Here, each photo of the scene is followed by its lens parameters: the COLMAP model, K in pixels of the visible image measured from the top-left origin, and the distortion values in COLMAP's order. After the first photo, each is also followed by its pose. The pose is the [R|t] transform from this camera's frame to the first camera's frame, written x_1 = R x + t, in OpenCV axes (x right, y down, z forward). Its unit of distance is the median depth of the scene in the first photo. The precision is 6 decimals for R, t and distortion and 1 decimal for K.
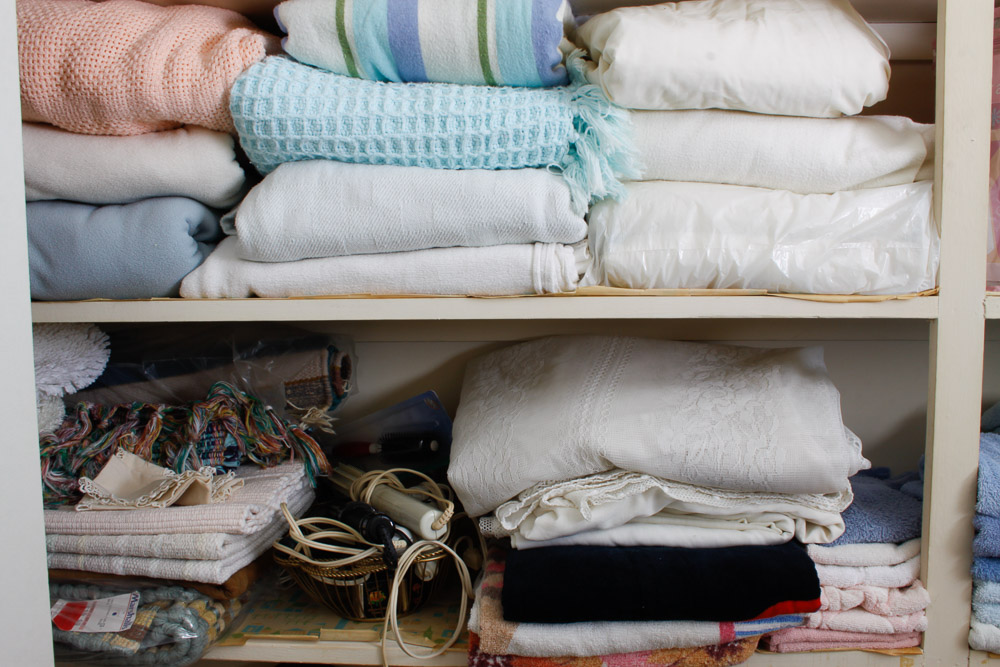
lens RADIAL K [[917.8, 0, 504.2], [0, 917.8, 335.9], [0, 0, 1]] dist [-0.096046, 0.000000]
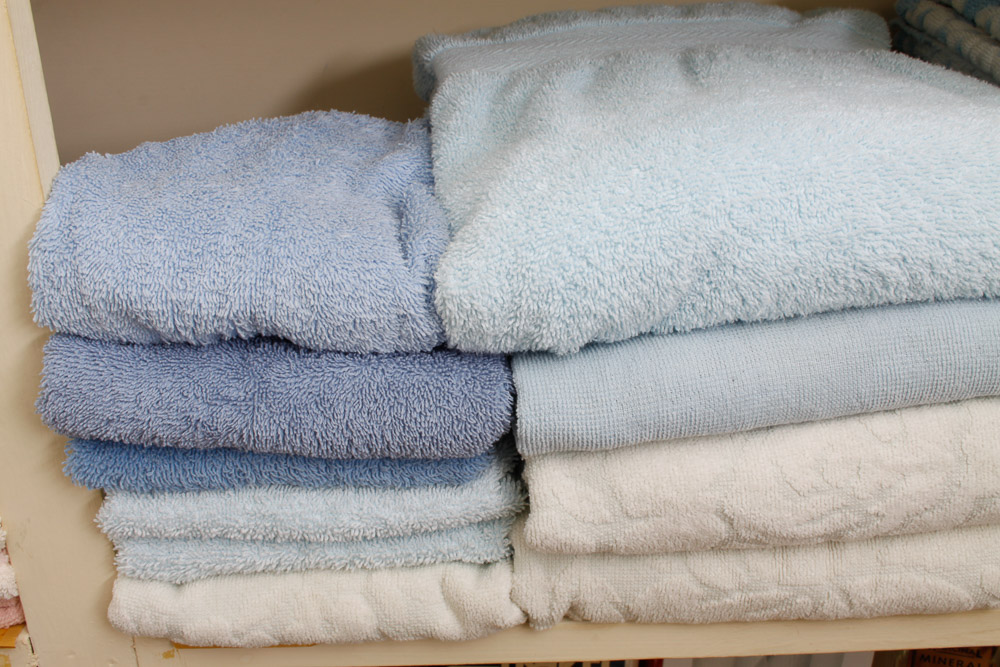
lens RADIAL K [[1012.3, 0, 514.7], [0, 1012.3, 321.8], [0, 0, 1]] dist [-0.073975, 0.000000]
pose [[0.995422, -0.059617, 0.074709, 0.646443], [0.035972, 0.957838, 0.285048, 0.076563], [-0.088552, -0.281056, 0.955597, 0.536477]]
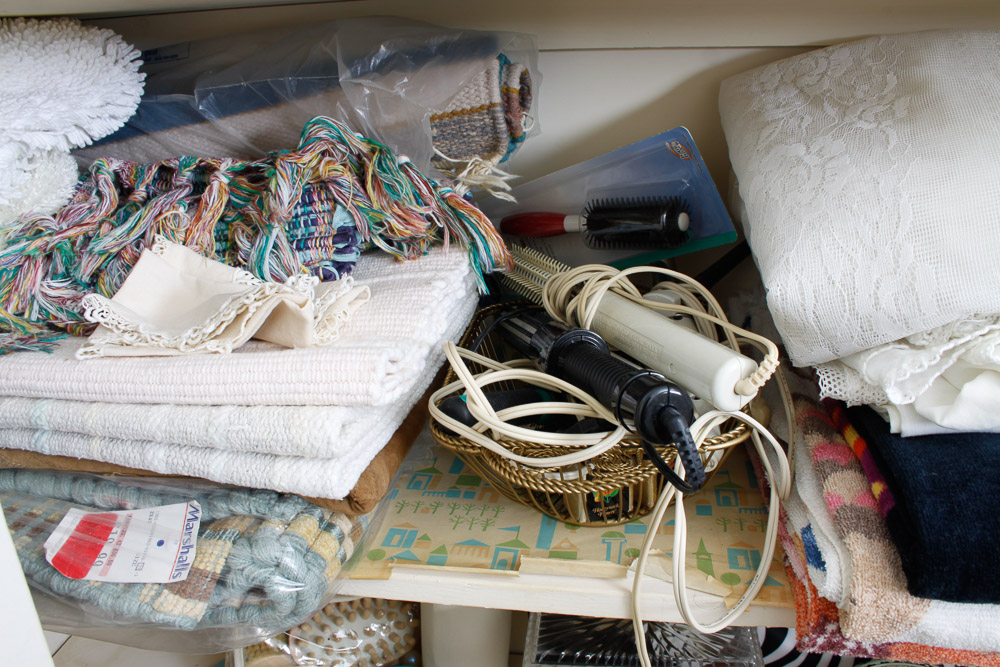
lens RADIAL K [[850.5, 0, 520.1], [0, 850.5, 354.6], [0, 0, 1]] dist [-0.153496, 0.130266]
pose [[0.996131, 0.011771, -0.087092, -0.159461], [0.015095, 0.953346, 0.301502, 0.043044], [0.086578, -0.301650, 0.949480, 0.536779]]
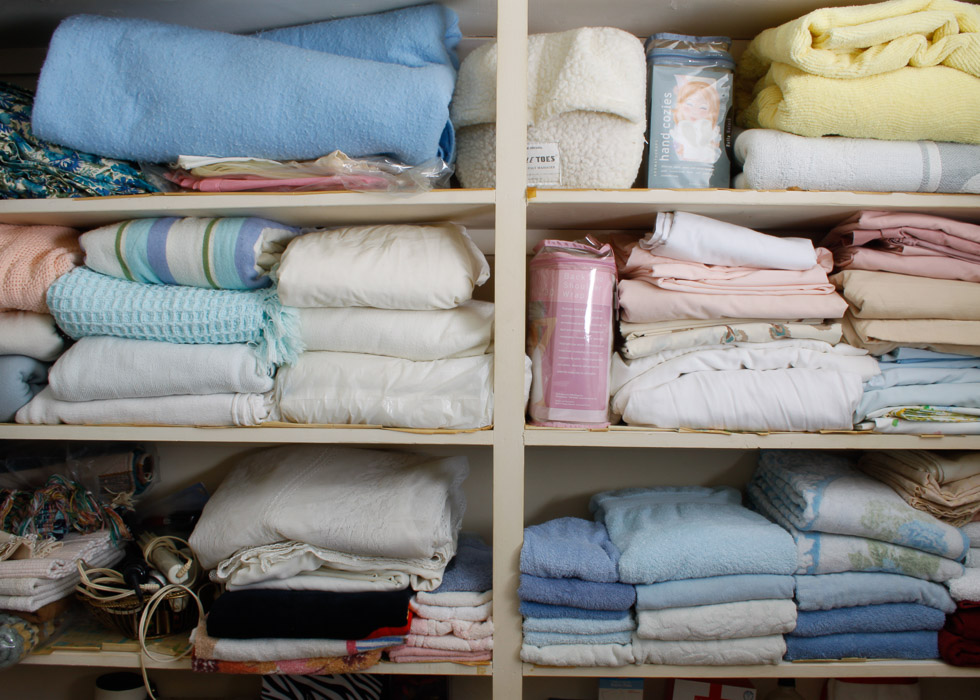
lens RADIAL K [[865.1, 0, 494.8], [0, 865.1, 348.5], [0, 0, 1]] dist [-0.157529, 0.119418]
pose [[0.998679, 0.009232, 0.050538, 0.379020], [-0.006049, 0.998009, -0.062781, -0.084442], [-0.051017, 0.062392, 0.996747, -0.448199]]
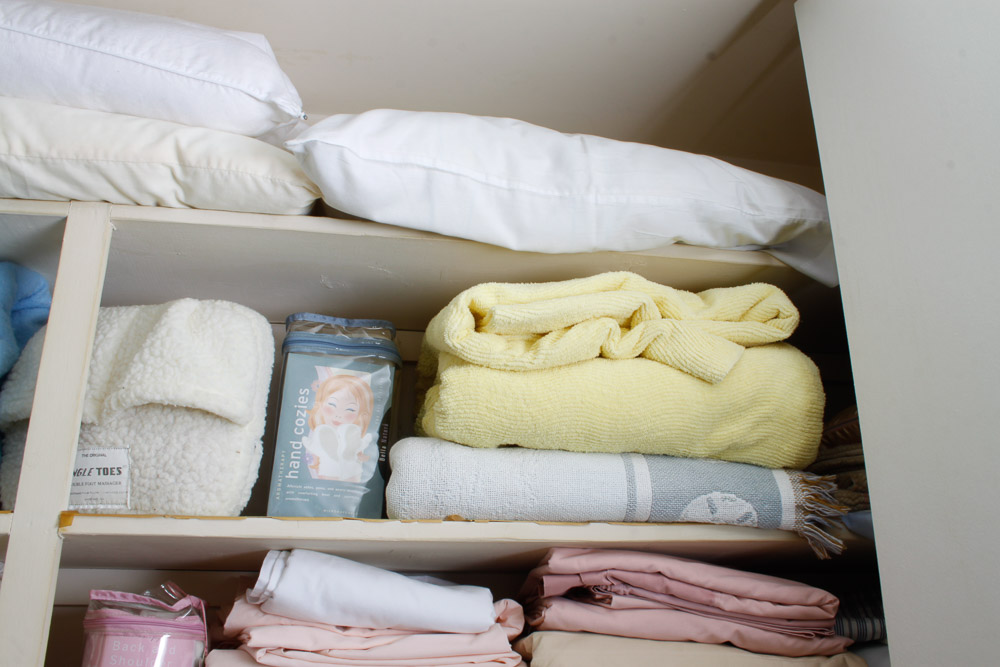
lens RADIAL K [[850.5, 0, 514.3], [0, 850.5, 340.0], [0, 0, 1]] dist [-0.153496, 0.130266]
pose [[0.964261, 0.081175, 0.252211, 0.729020], [0.035083, 0.904411, -0.425217, -0.198645], [-0.262619, 0.418868, 0.869241, -0.084740]]
